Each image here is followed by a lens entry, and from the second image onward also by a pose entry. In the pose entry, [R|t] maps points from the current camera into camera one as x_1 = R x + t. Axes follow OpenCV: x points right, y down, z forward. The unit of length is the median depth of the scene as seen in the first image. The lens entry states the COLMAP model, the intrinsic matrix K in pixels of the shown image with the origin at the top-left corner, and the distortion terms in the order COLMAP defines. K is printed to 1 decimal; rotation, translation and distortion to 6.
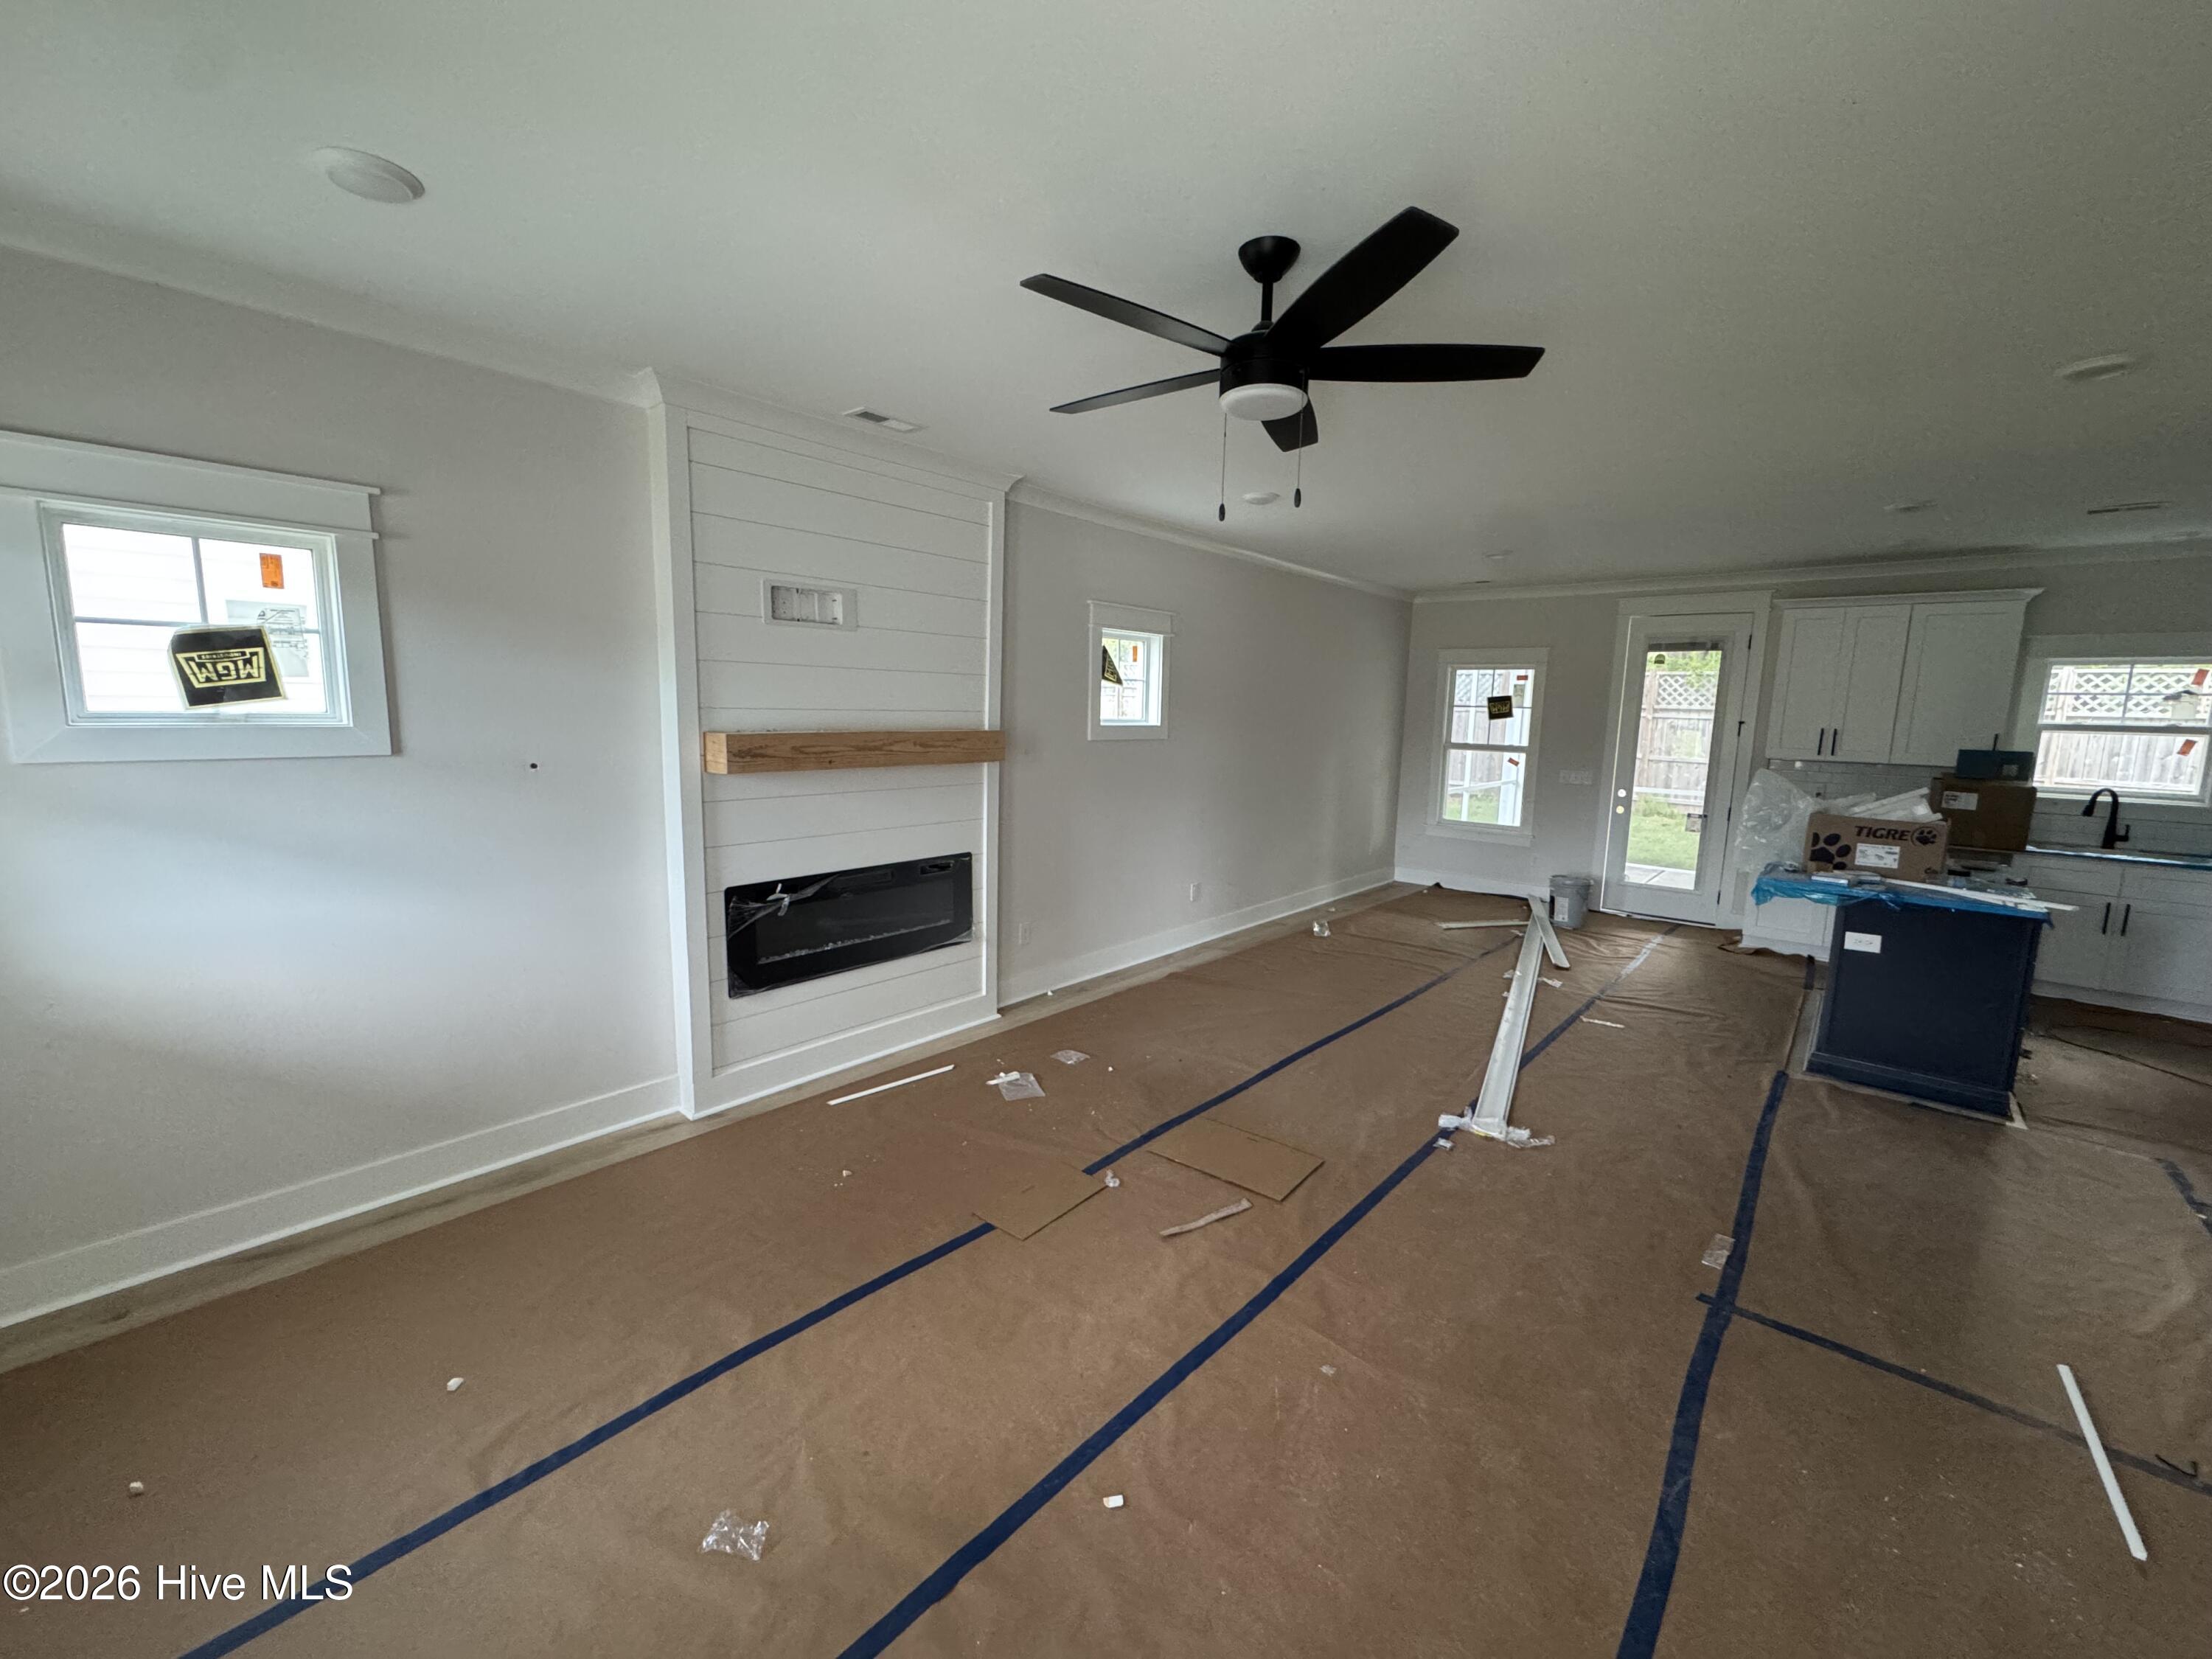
lens RADIAL K [[892.9, 0, 1102.9], [0, 892.9, 828.1], [0, 0, 1]] dist [-0.003335, 0.000933]
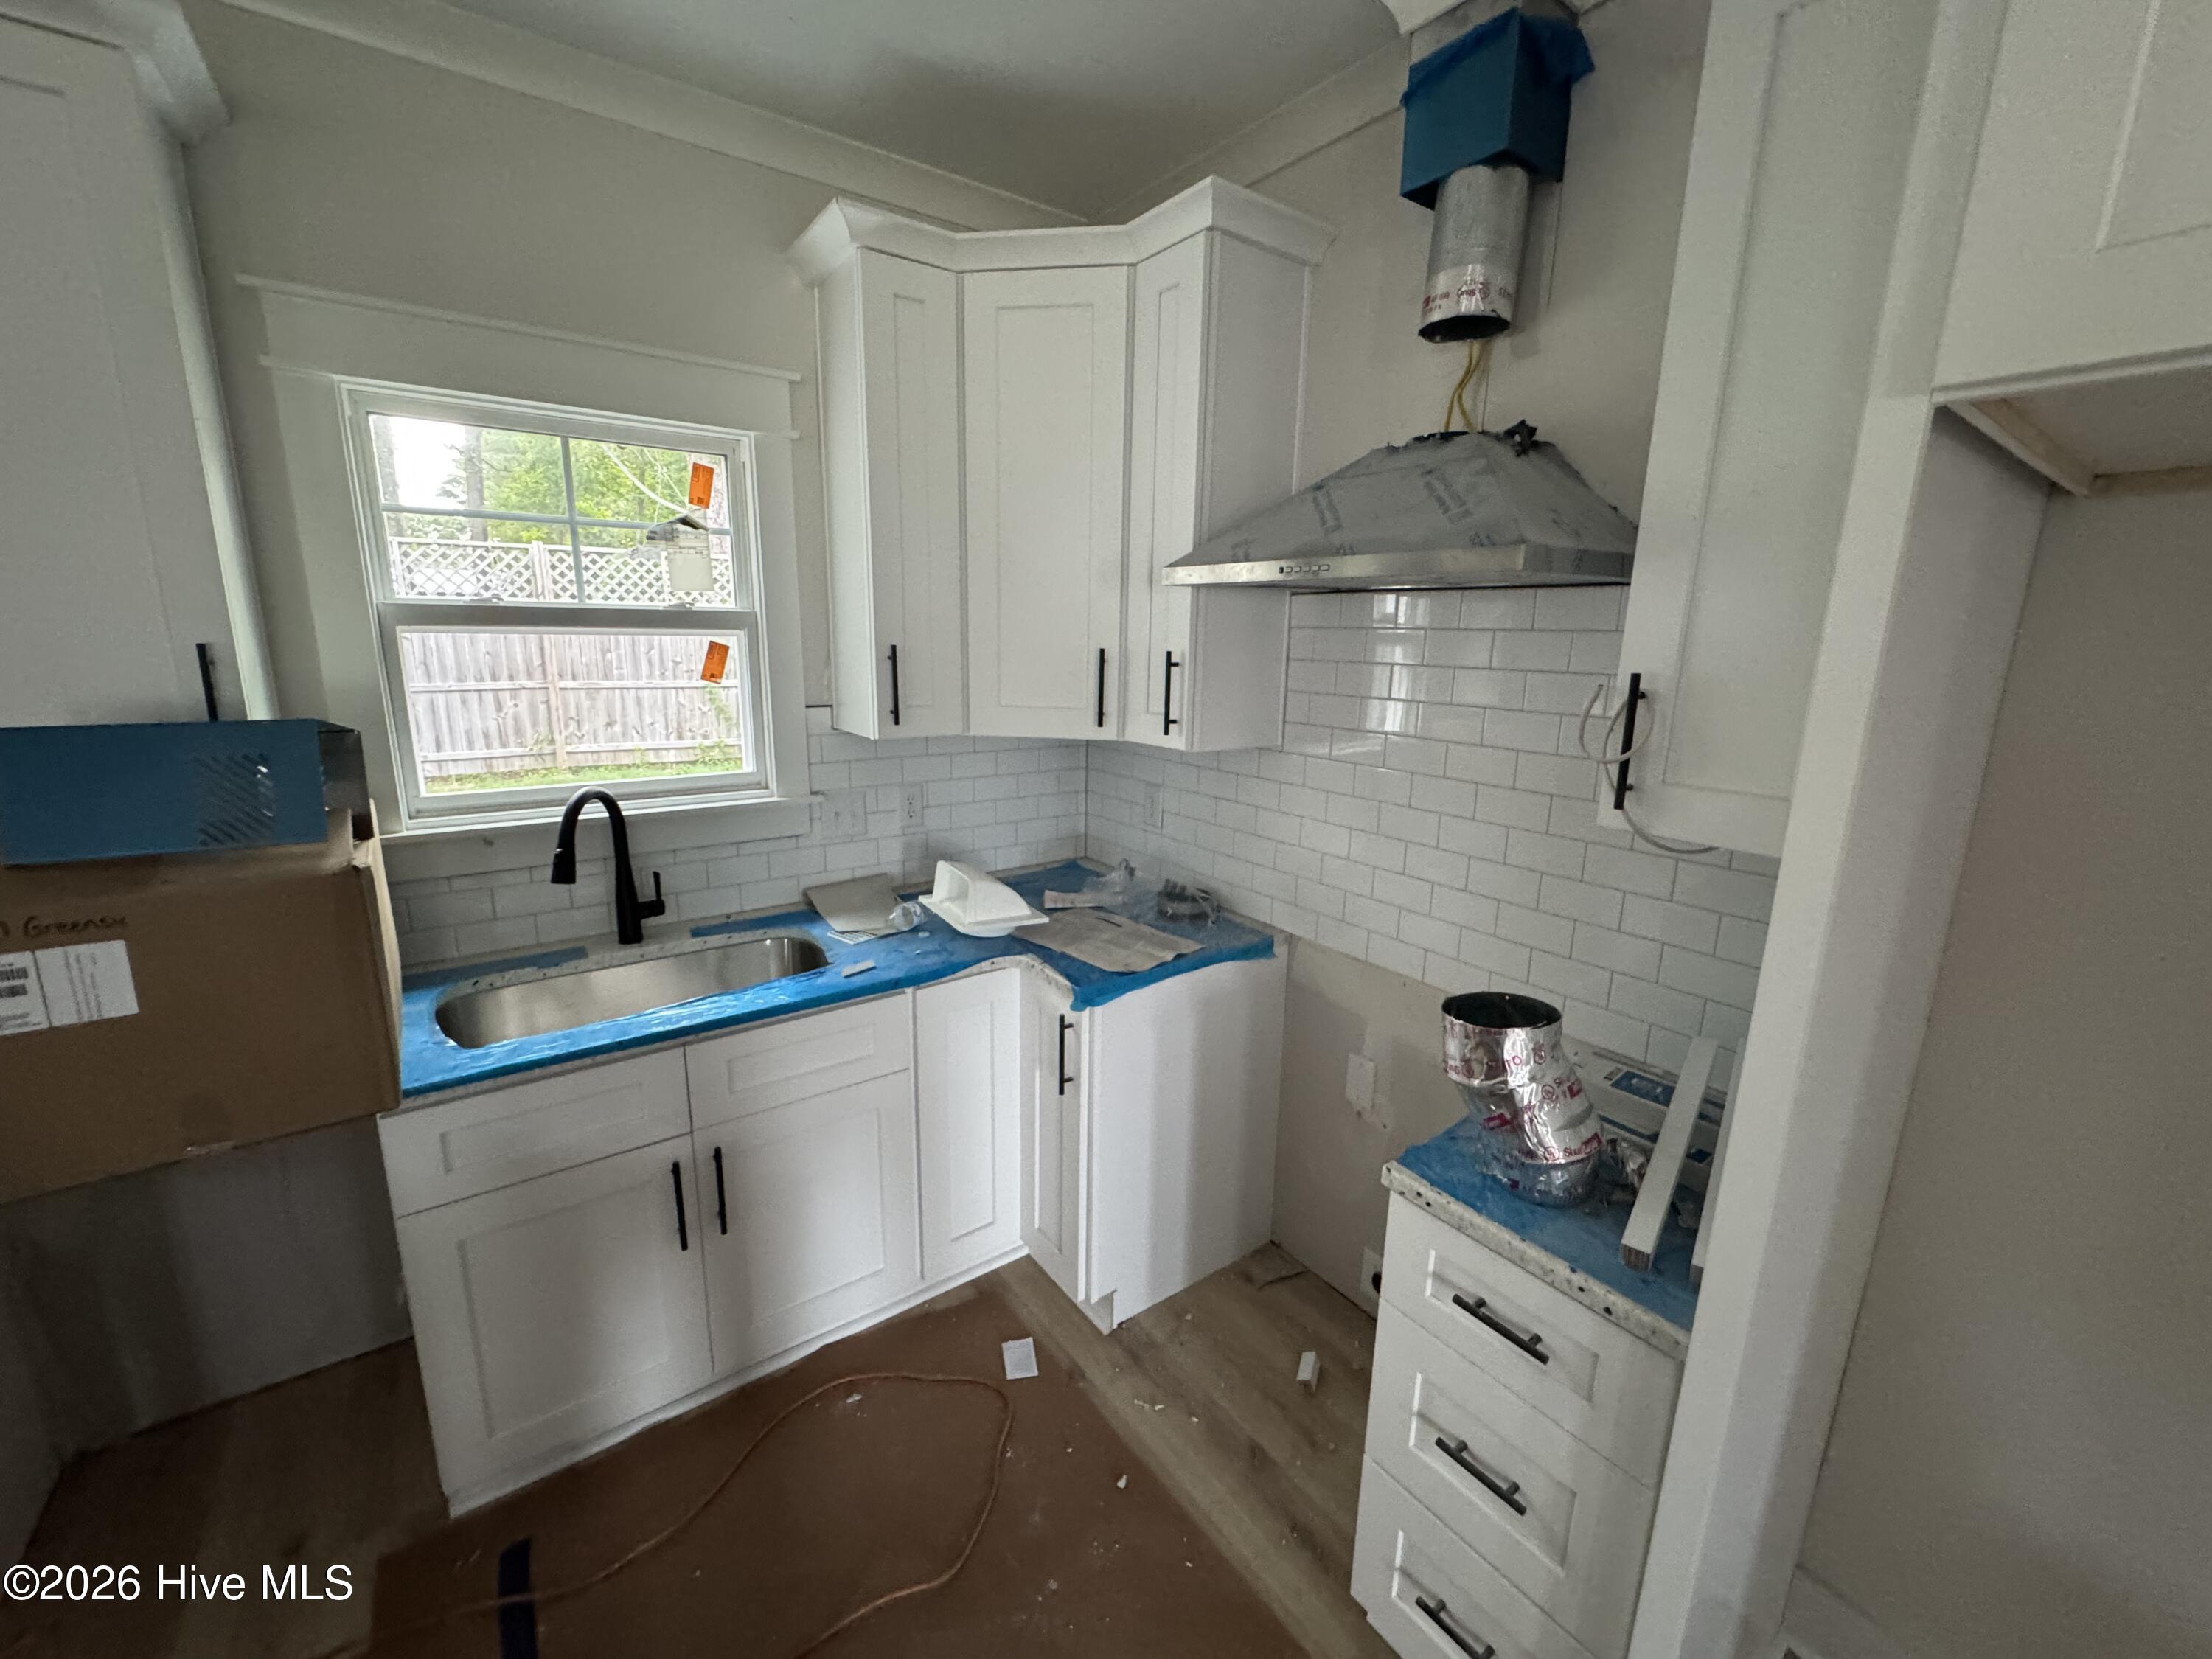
lens RADIAL K [[892.9, 0, 1100.5], [0, 892.9, 826.1], [0, 0, 1]] dist [-0.003335, 0.000933]
pose [[0.228114, -0.231053, 0.945822, 0.800768], [0.124736, 0.970364, 0.206964, -0.075393], [-0.965611, 0.070766, 0.250174, 0.686759]]
